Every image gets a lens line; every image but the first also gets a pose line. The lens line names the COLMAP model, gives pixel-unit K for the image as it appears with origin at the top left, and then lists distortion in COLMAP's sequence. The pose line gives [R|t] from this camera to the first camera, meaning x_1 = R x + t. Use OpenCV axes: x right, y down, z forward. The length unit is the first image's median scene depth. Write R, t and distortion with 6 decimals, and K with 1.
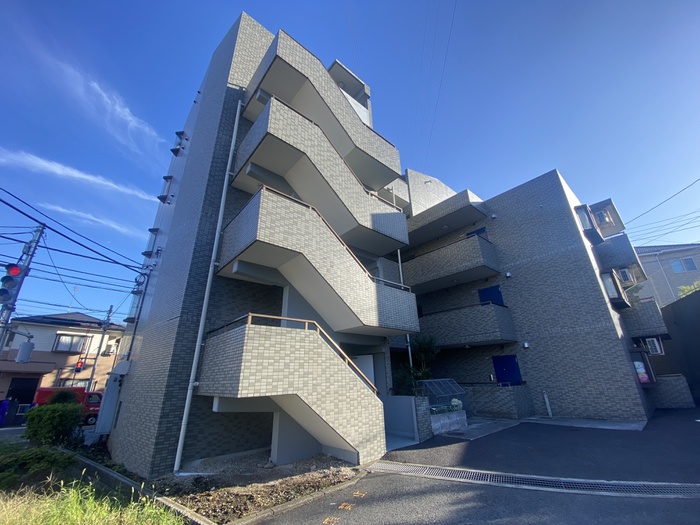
lens RADIAL K [[283.0, 0, 350.0], [0, 283.0, 262.5], [0, 0, 1]] dist [0.024118, -0.020793]
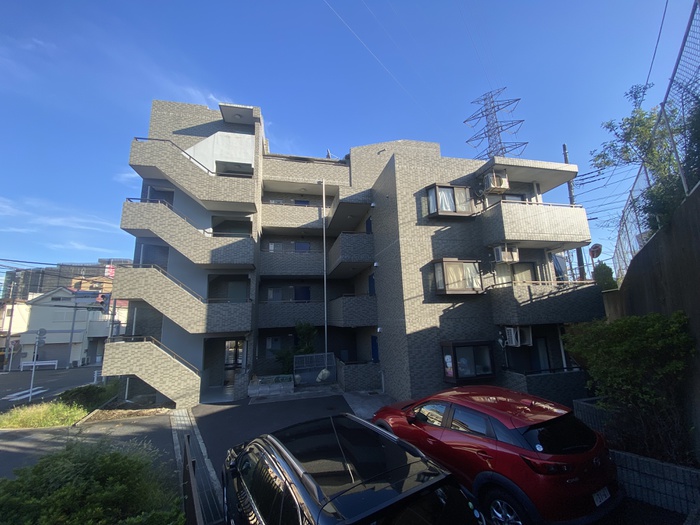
lens RADIAL K [[283.0, 0, 350.0], [0, 283.0, 262.5], [0, 0, 1]] dist [0.024118, -0.020793]
pose [[0.878055, -0.090090, -0.470002, 1.229081], [0.188021, 0.968087, 0.165696, -0.202394], [0.440076, -0.233860, 0.866973, 0.052389]]
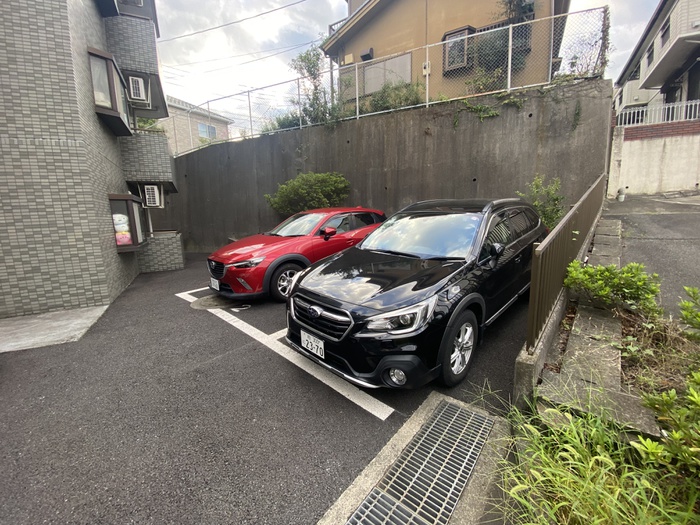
lens RADIAL K [[283.0, 0, 350.0], [0, 283.0, 262.5], [0, 0, 1]] dist [0.024118, -0.020793]
pose [[0.220022, -0.137260, 0.965790, 0.494410], [-0.342397, 0.916194, 0.208215, 0.136758], [-0.913430, -0.376496, 0.154585, 0.381417]]
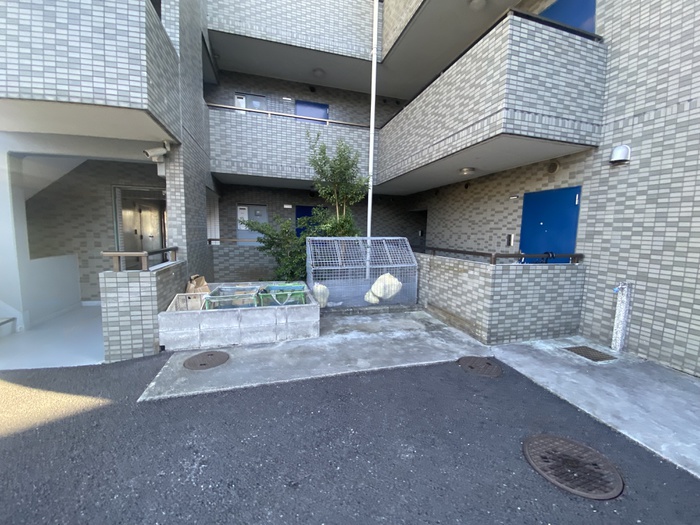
lens RADIAL K [[283.0, 0, 350.0], [0, 283.0, 262.5], [0, 0, 1]] dist [0.024118, -0.020793]
pose [[0.902574, 0.096850, -0.419500, 0.563165], [0.116814, 0.882731, 0.455127, 0.249429], [0.414384, -0.459790, 0.785416, 0.652362]]
